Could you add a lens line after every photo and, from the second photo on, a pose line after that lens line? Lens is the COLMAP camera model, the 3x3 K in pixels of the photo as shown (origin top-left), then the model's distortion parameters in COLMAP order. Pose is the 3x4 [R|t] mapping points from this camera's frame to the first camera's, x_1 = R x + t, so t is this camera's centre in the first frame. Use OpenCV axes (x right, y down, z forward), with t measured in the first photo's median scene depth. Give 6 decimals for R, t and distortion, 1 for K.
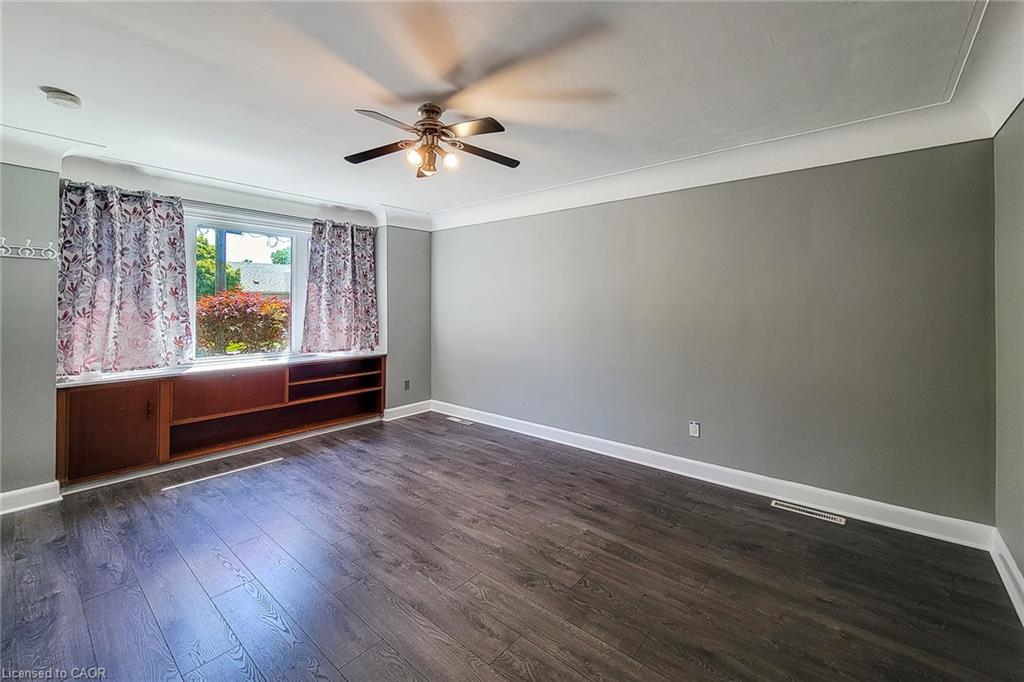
lens RADIAL K [[415.0, 0, 512.5], [0, 415.0, 297.9], [0, 0, 1]] dist [0.006935, 0.000024]
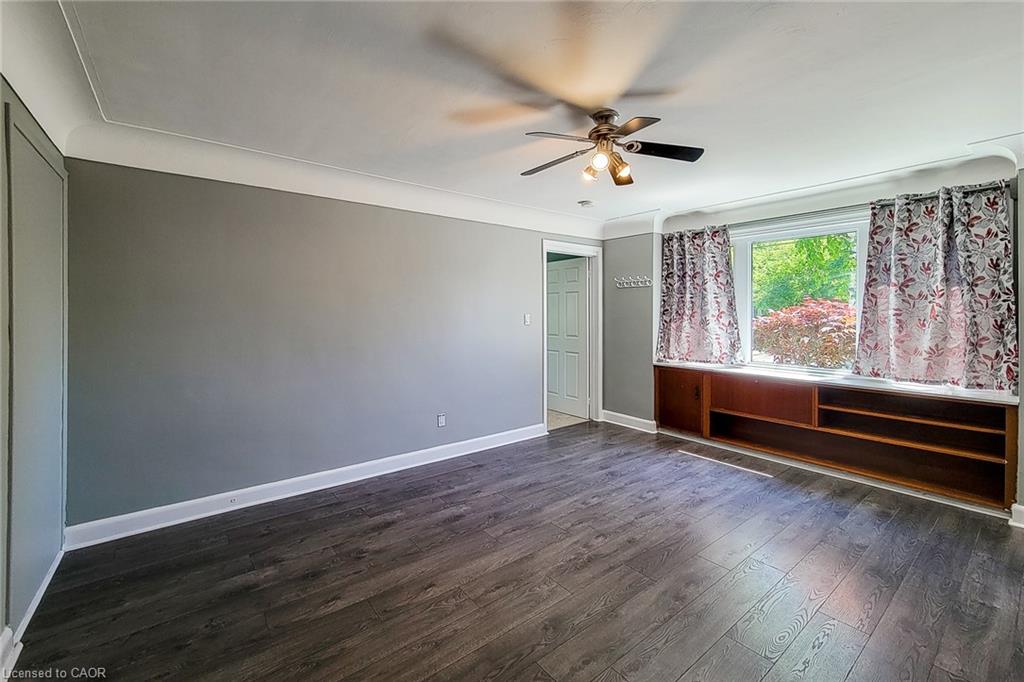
lens RADIAL K [[435.9, 0, 507.7], [0, 435.9, 313.1], [0, 0, 1]] dist [0.001094, -0.000327]
pose [[-0.204552, -0.000708, -0.978855, 0.588937], [0.012990, 0.999910, -0.003438, 0.010474], [0.978770, -0.013418, -0.204524, 0.674992]]
